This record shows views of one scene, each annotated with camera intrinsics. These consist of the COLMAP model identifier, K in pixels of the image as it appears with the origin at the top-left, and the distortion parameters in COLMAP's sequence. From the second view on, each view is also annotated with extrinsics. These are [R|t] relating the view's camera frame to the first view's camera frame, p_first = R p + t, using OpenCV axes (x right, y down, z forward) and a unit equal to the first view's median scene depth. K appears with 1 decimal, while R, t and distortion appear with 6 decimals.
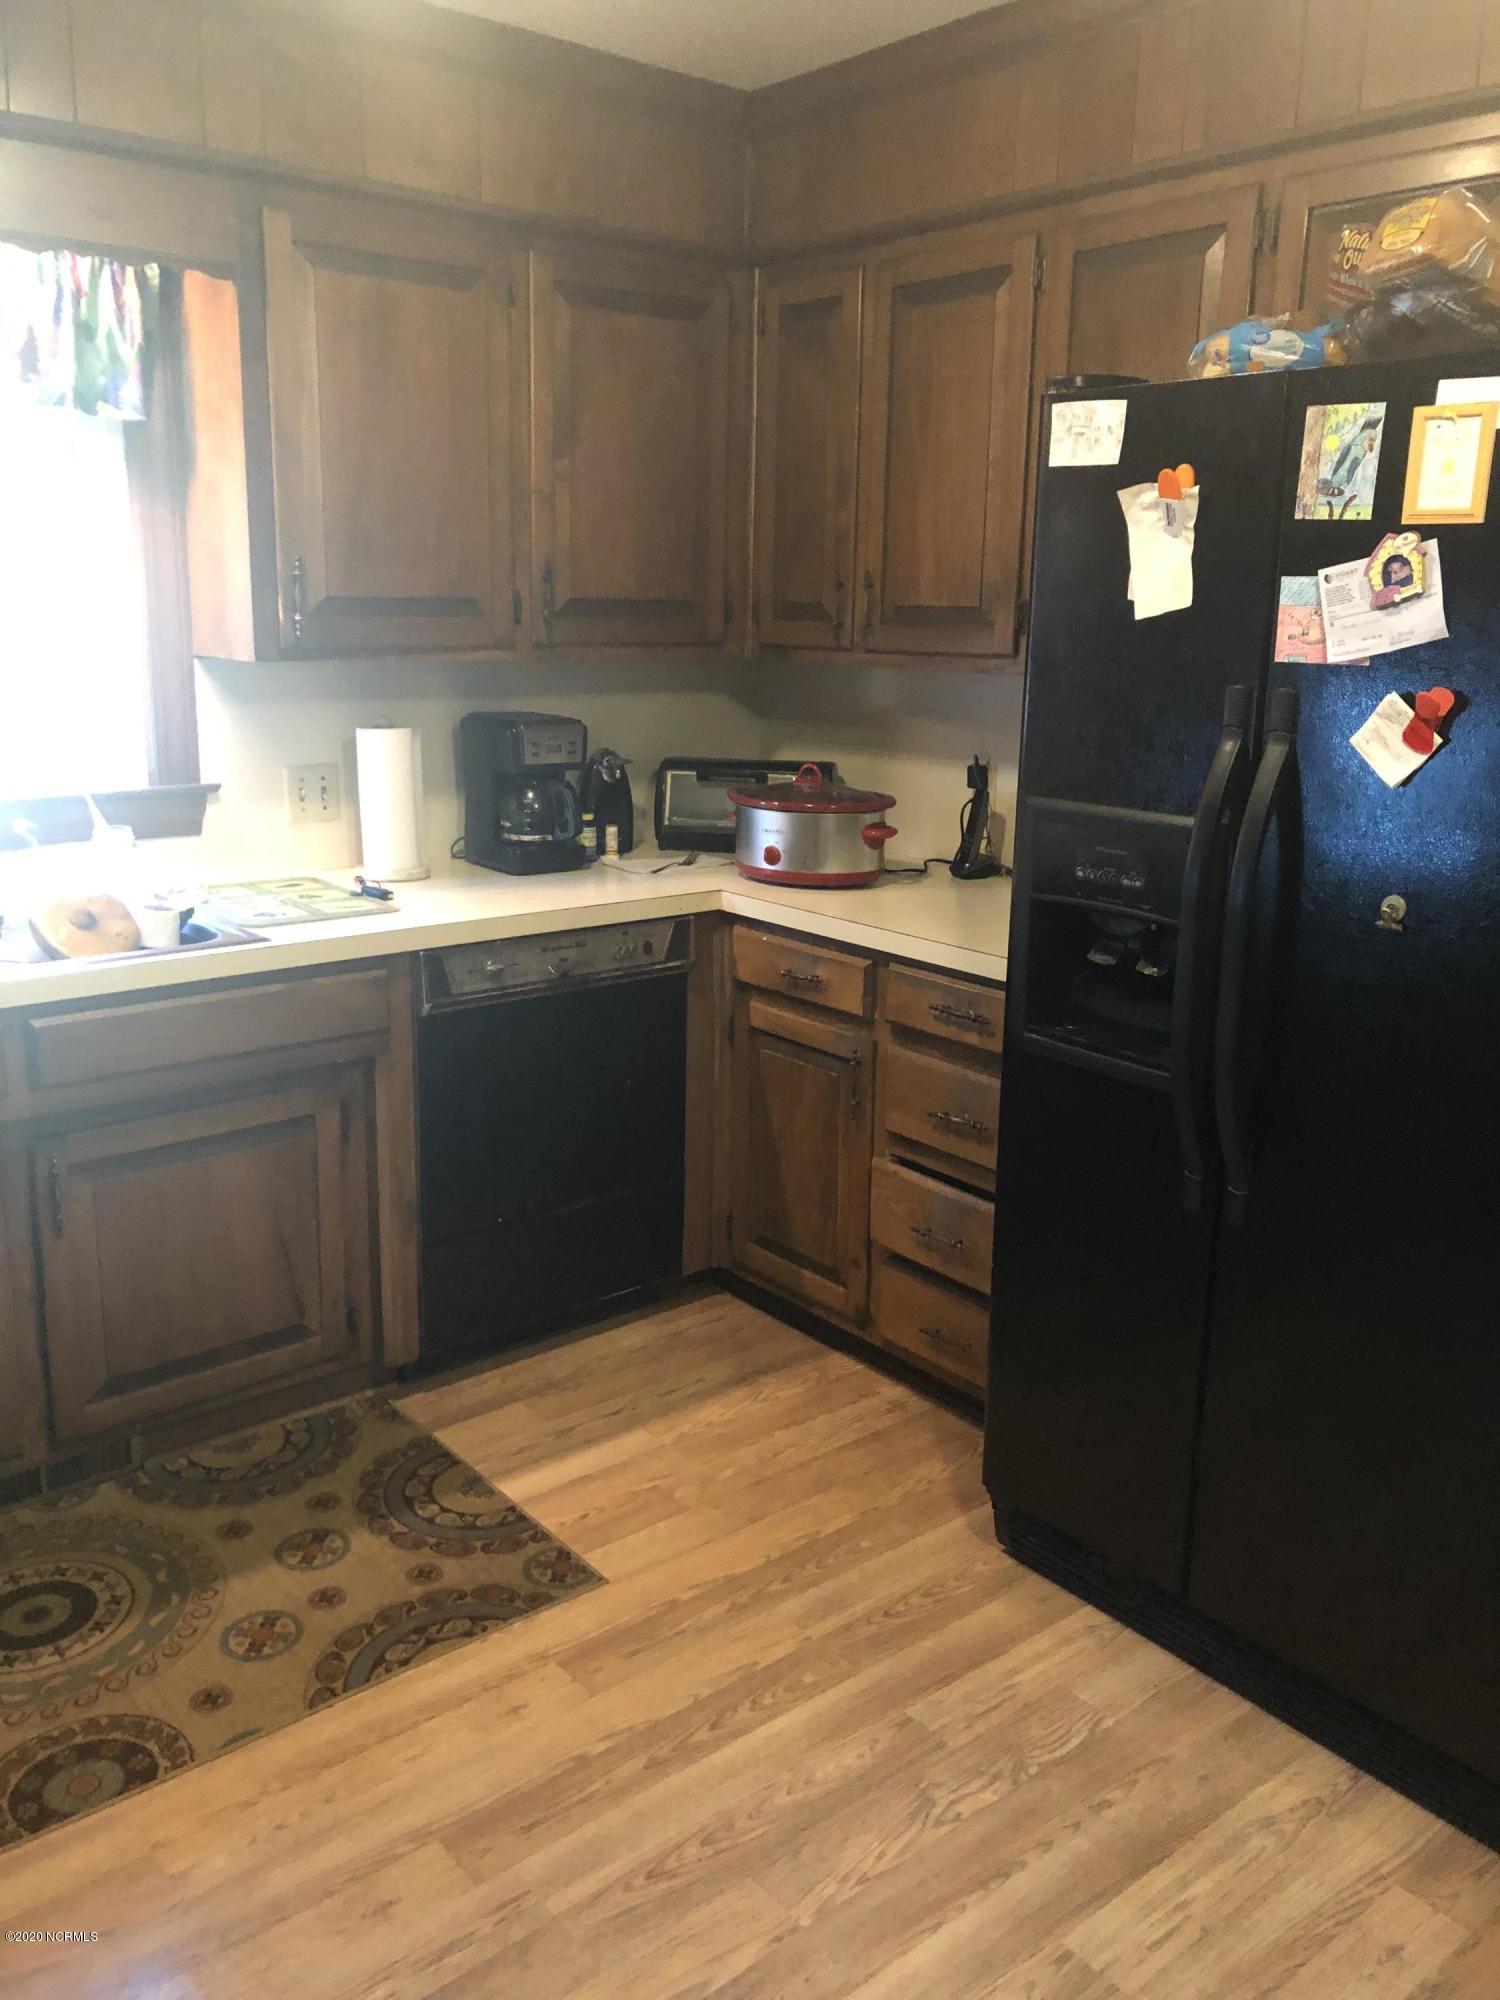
lens RADIAL K [[1631.1, 0, 751.5], [0, 1631.1, 998.8], [0, 0, 1]] dist [0.005285, -0.001897]
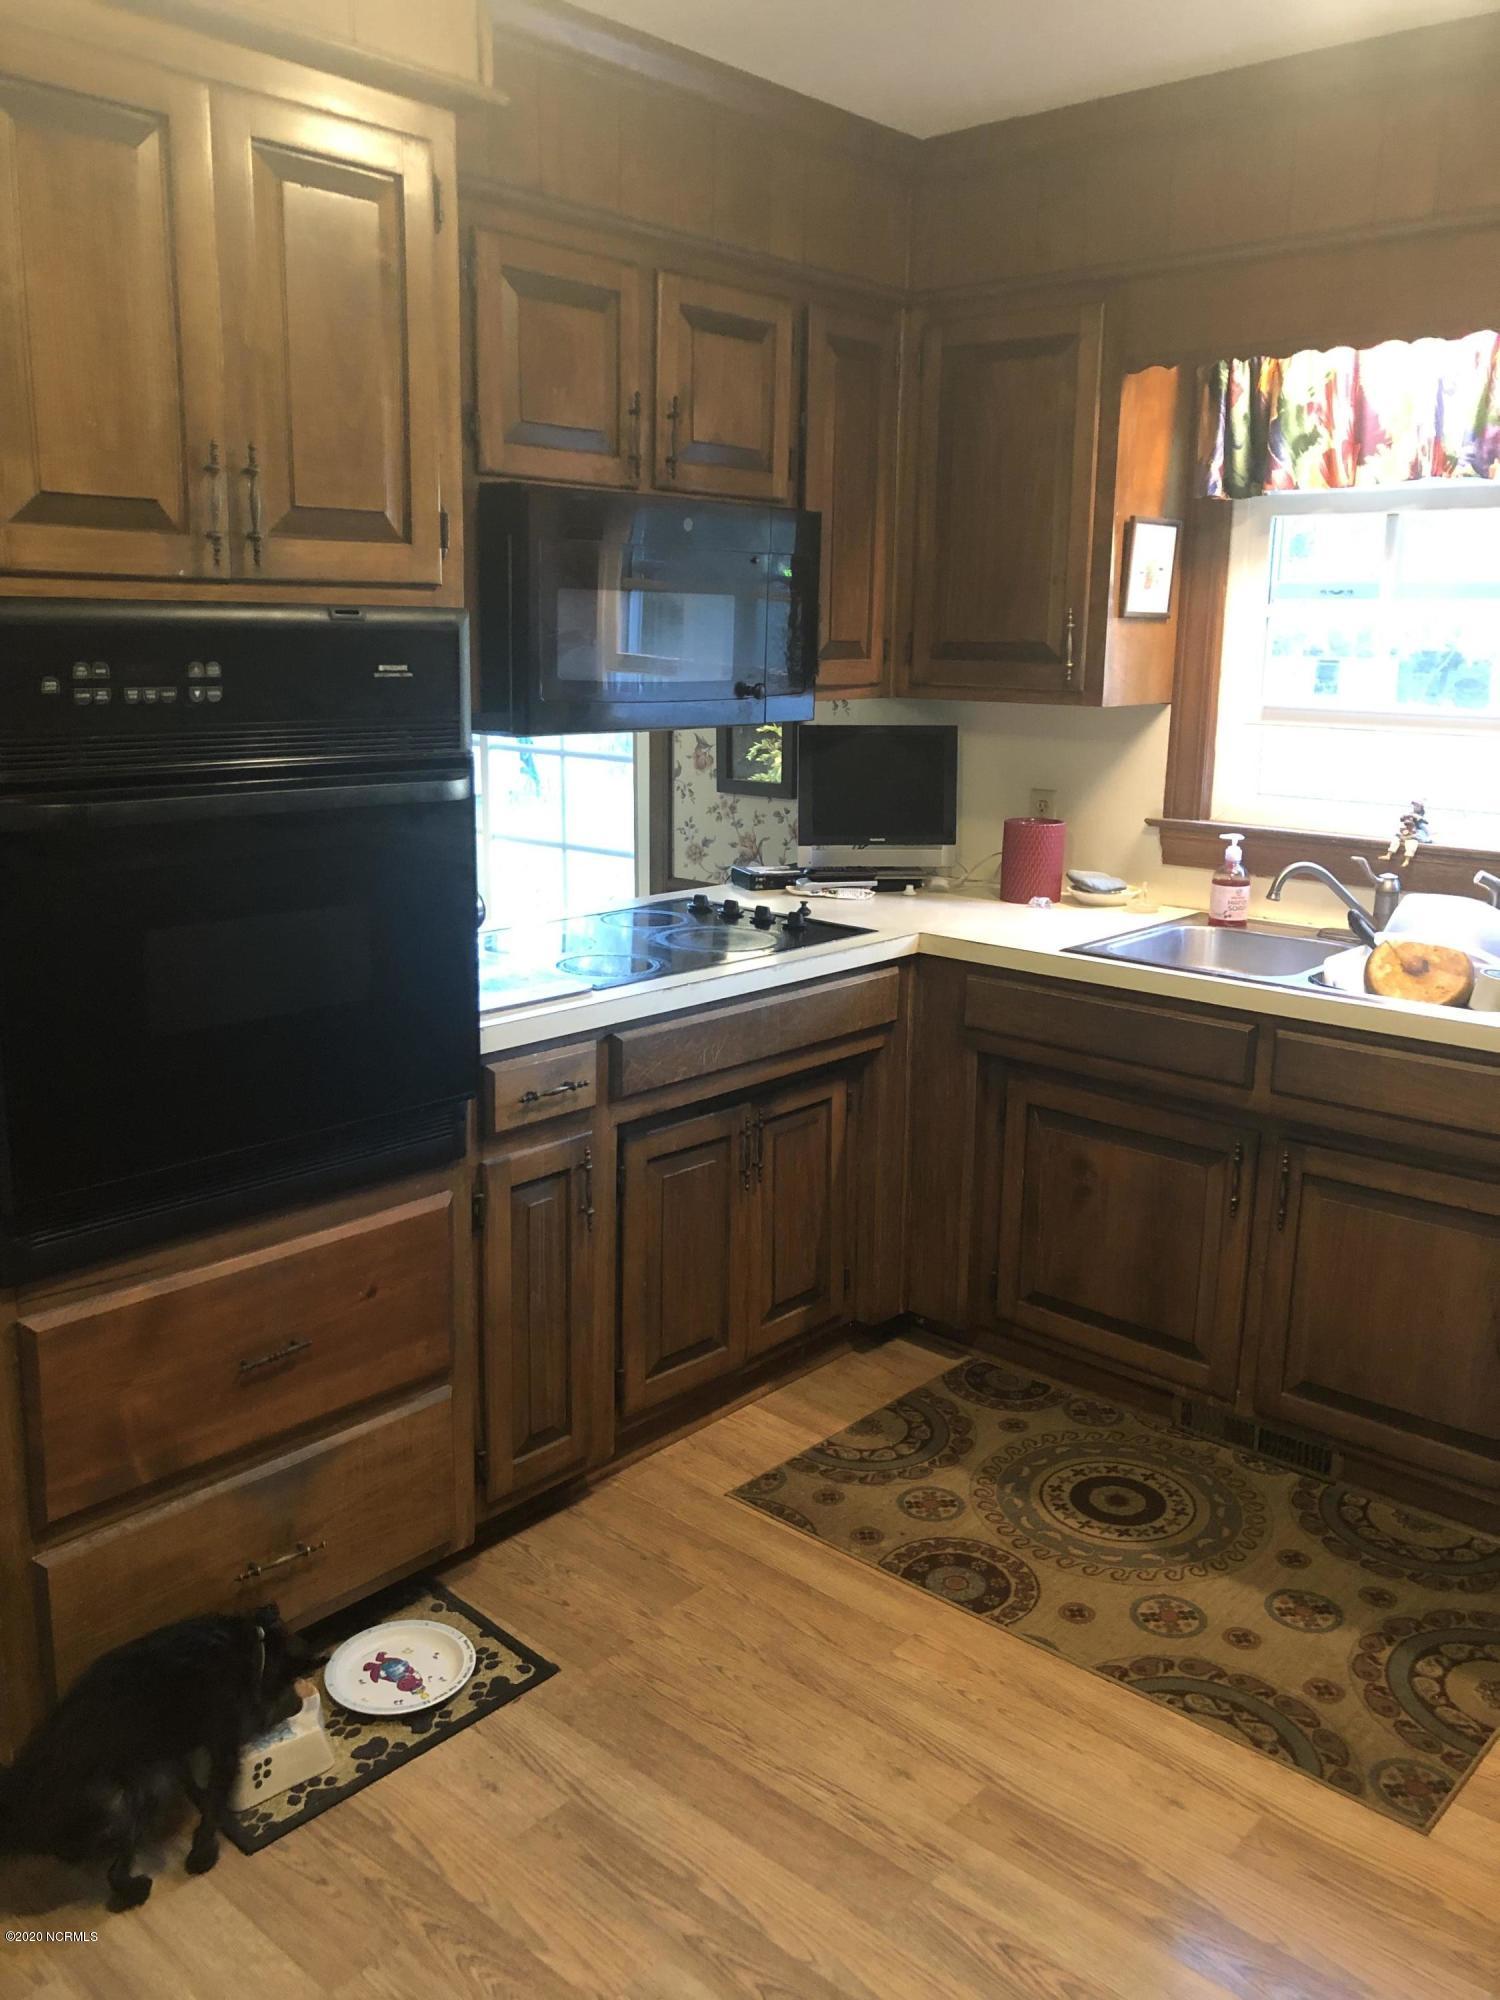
lens RADIAL K [[1631.1, 0, 750.9], [0, 1631.1, 998.1], [0, 0, 1]] dist [0.005285, -0.001897]
pose [[0.133407, 0.201730, -0.970313, 0.621348], [-0.245737, 0.955224, 0.164807, -0.105603], [0.960112, 0.216455, 0.177006, 0.464328]]
